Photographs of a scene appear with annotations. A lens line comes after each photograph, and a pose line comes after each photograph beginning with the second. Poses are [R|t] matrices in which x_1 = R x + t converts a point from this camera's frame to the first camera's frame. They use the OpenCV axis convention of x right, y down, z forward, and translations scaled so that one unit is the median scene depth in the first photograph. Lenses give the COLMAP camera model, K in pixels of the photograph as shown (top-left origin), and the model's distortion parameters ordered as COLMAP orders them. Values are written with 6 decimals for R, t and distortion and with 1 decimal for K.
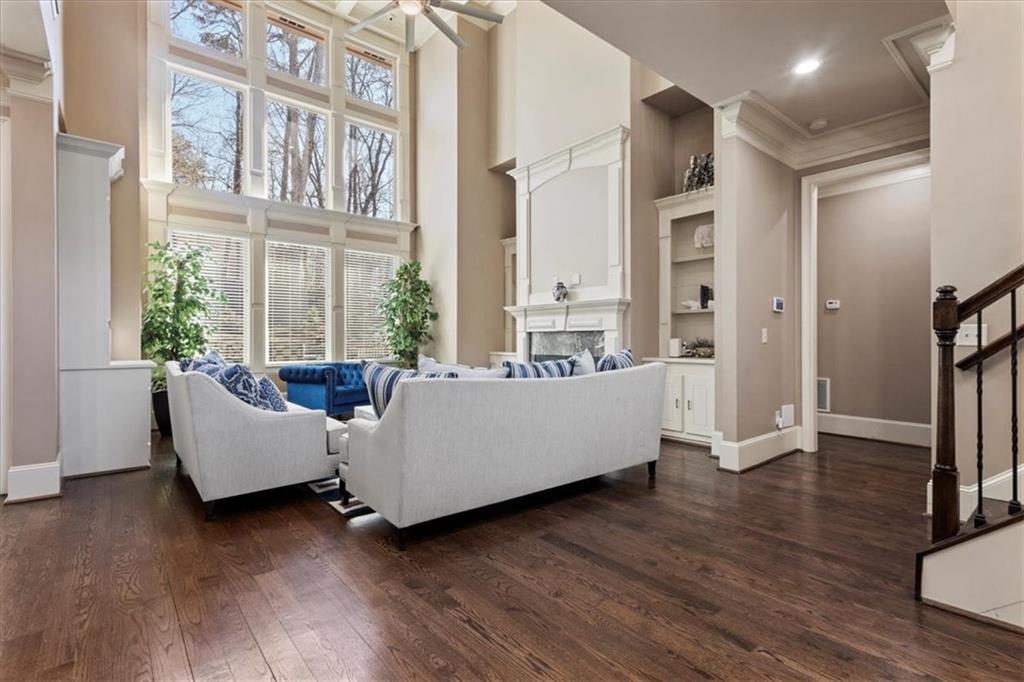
lens RADIAL K [[471.5, 0, 508.5], [0, 471.5, 341.8], [0, 0, 1]] dist [0.005386, -0.000292]
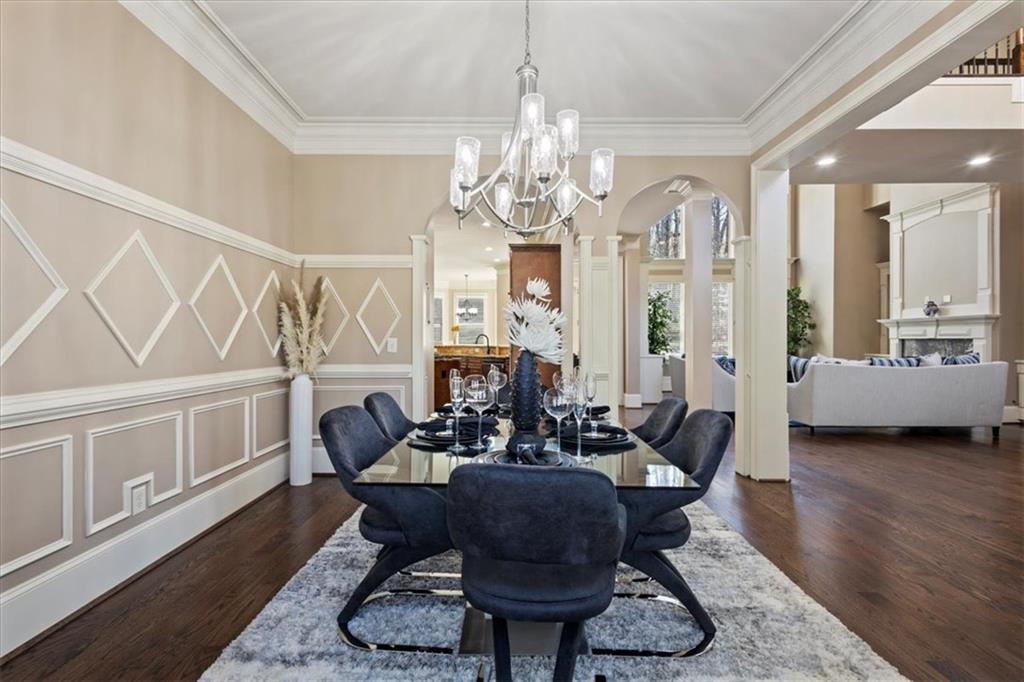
lens RADIAL K [[471.5, 0, 508.5], [0, 471.5, 341.8], [0, 0, 1]] dist [0.005386, -0.000292]
pose [[0.767610, 0.003075, -0.640910, 0.051279], [-0.004306, 0.999991, -0.000359, -0.008160], [0.640903, 0.003036, 0.767616, -0.749450]]
